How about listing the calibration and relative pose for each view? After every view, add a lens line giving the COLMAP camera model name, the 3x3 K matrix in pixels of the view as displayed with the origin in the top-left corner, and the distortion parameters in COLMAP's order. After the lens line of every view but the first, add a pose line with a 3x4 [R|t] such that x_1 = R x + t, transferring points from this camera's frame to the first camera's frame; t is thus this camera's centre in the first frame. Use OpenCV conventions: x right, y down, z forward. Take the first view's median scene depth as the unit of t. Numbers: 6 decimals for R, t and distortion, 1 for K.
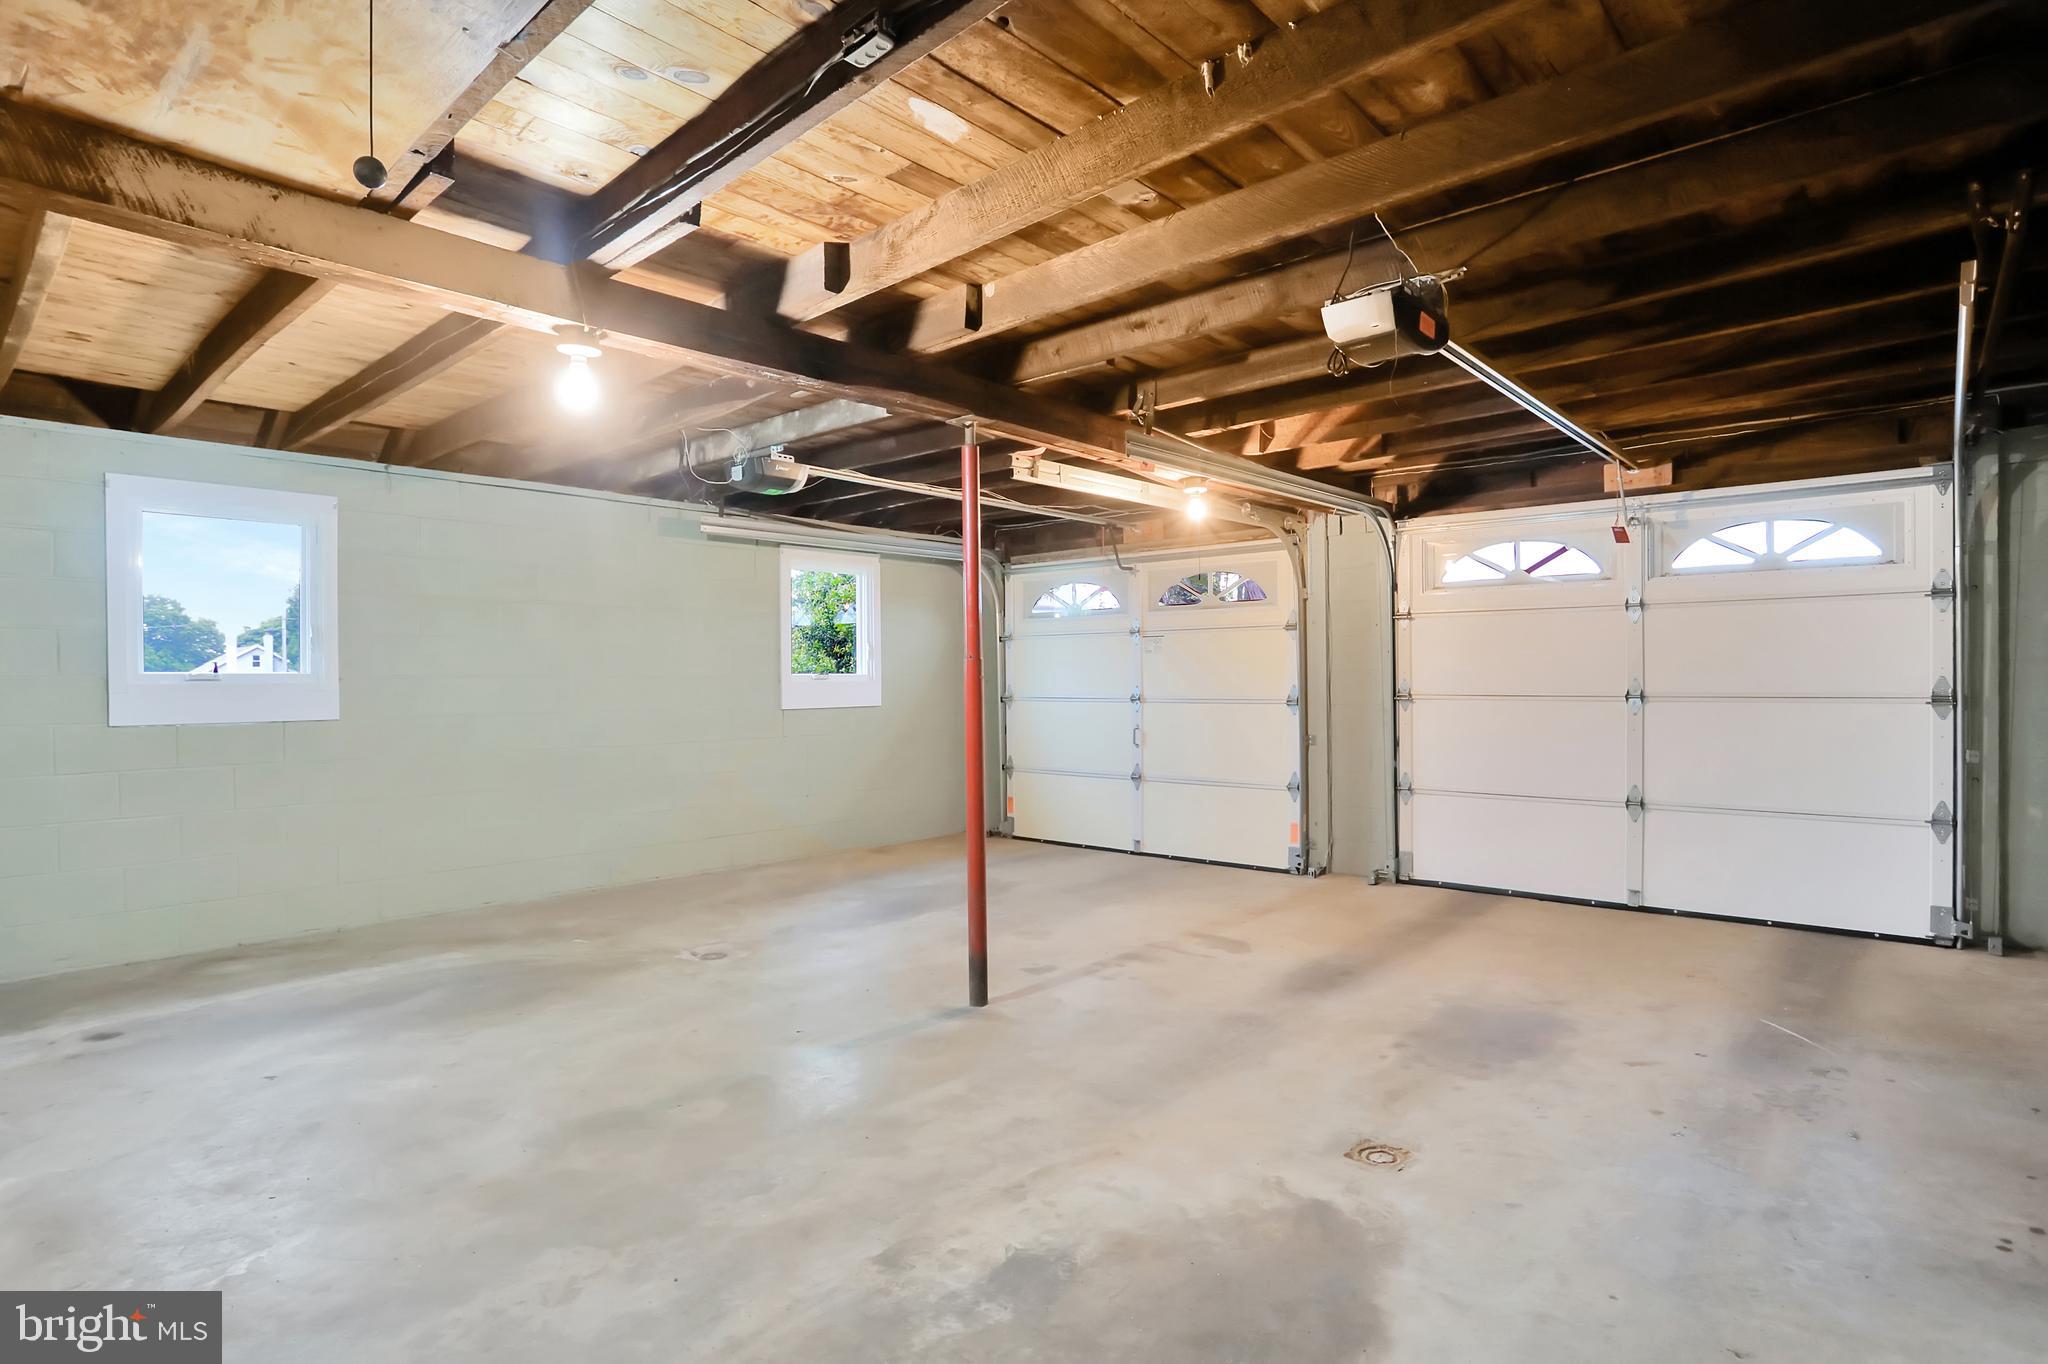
lens RADIAL K [[1042.1, 0, 1019.0], [0, 1042.1, 679.5], [0, 0, 1]] dist [-0.075696, 0.037796]
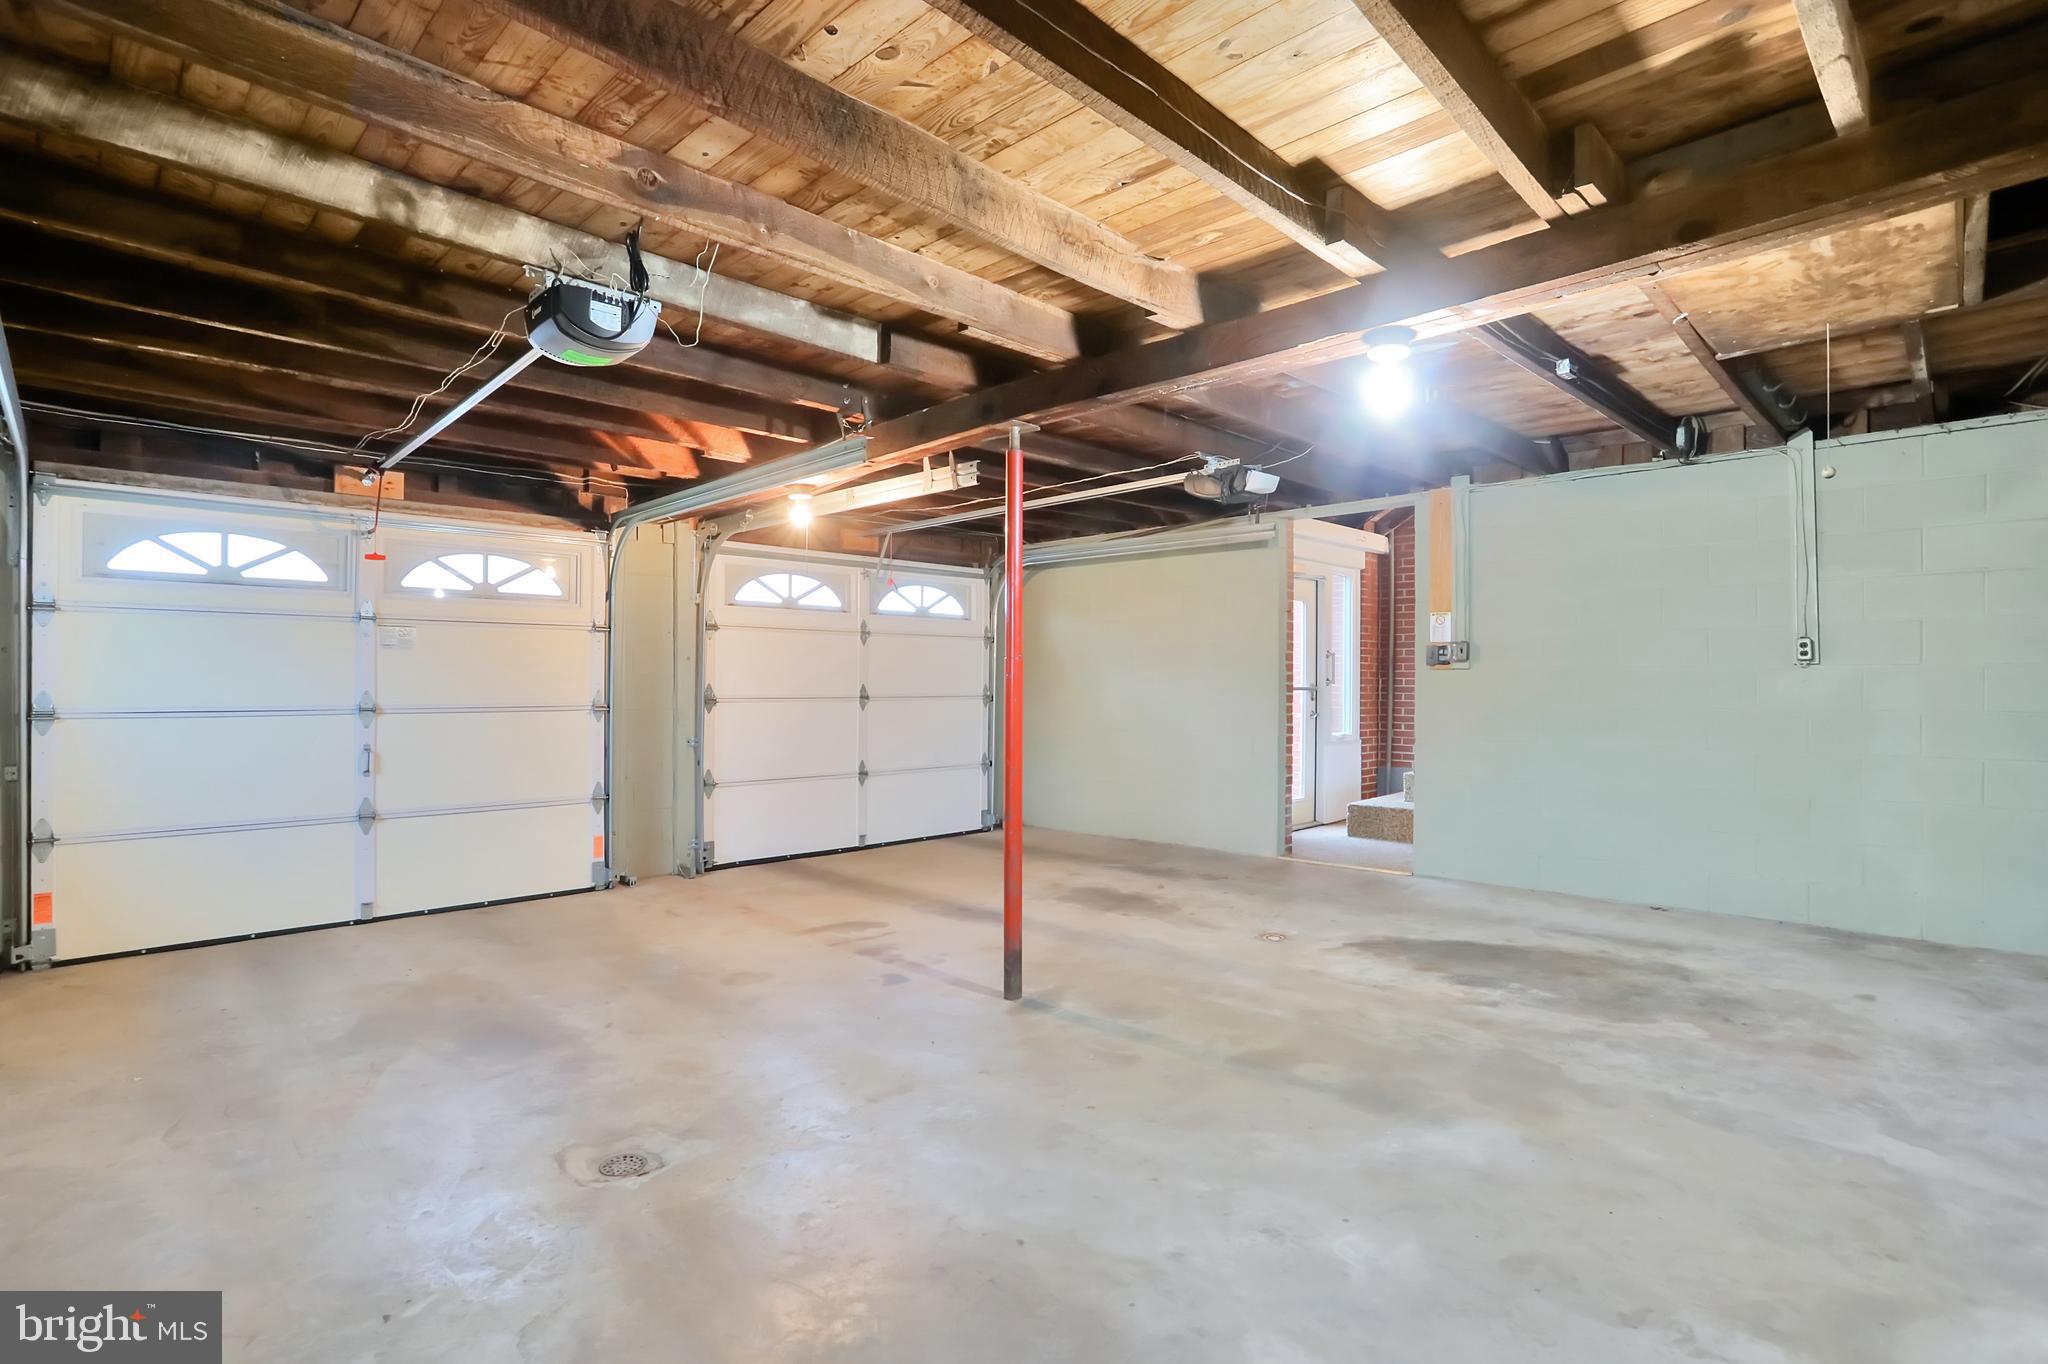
lens RADIAL K [[1000.9, 0, 1024.0], [0, 1000.9, 682.0], [0, 0, 1]] dist [-0.073539, 0.030704]
pose [[0.048462, 0.009980, 0.998775, -0.874664], [0.002053, 0.999947, -0.010091, 0.011044], [-0.998823, 0.002540, 0.048439, 0.806216]]
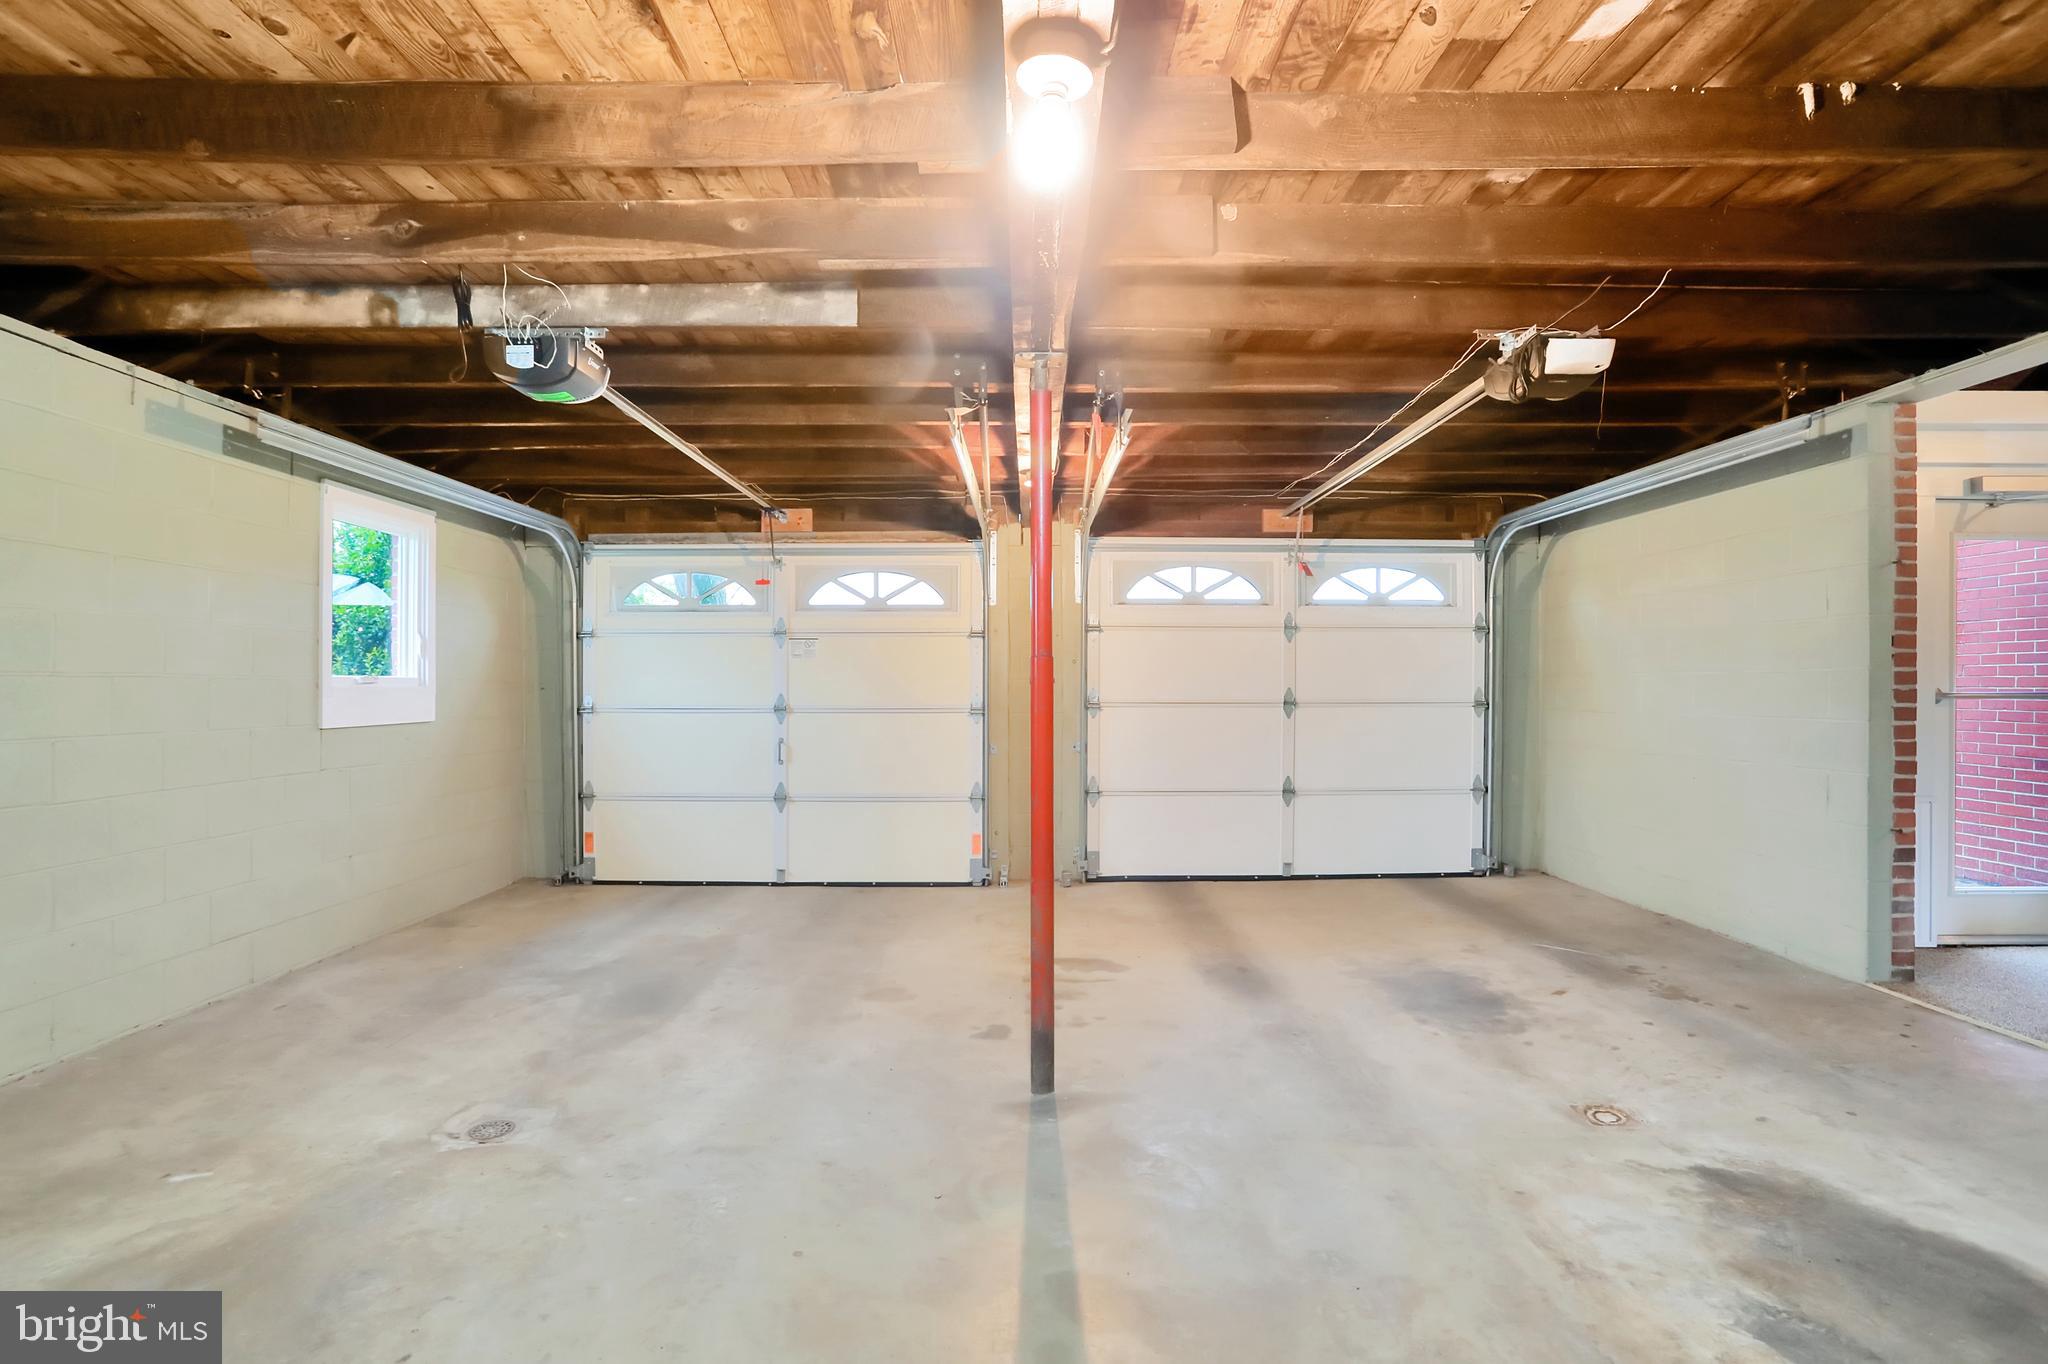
lens RADIAL K [[1000.9, 0, 1024.0], [0, 1000.9, 682.0], [0, 0, 1]] dist [-0.073539, 0.030704]
pose [[0.738418, 0.009810, 0.674271, -0.487124], [-0.003873, 0.999939, -0.010307, 0.005675], [-0.674332, 0.004999, 0.738412, 0.381434]]
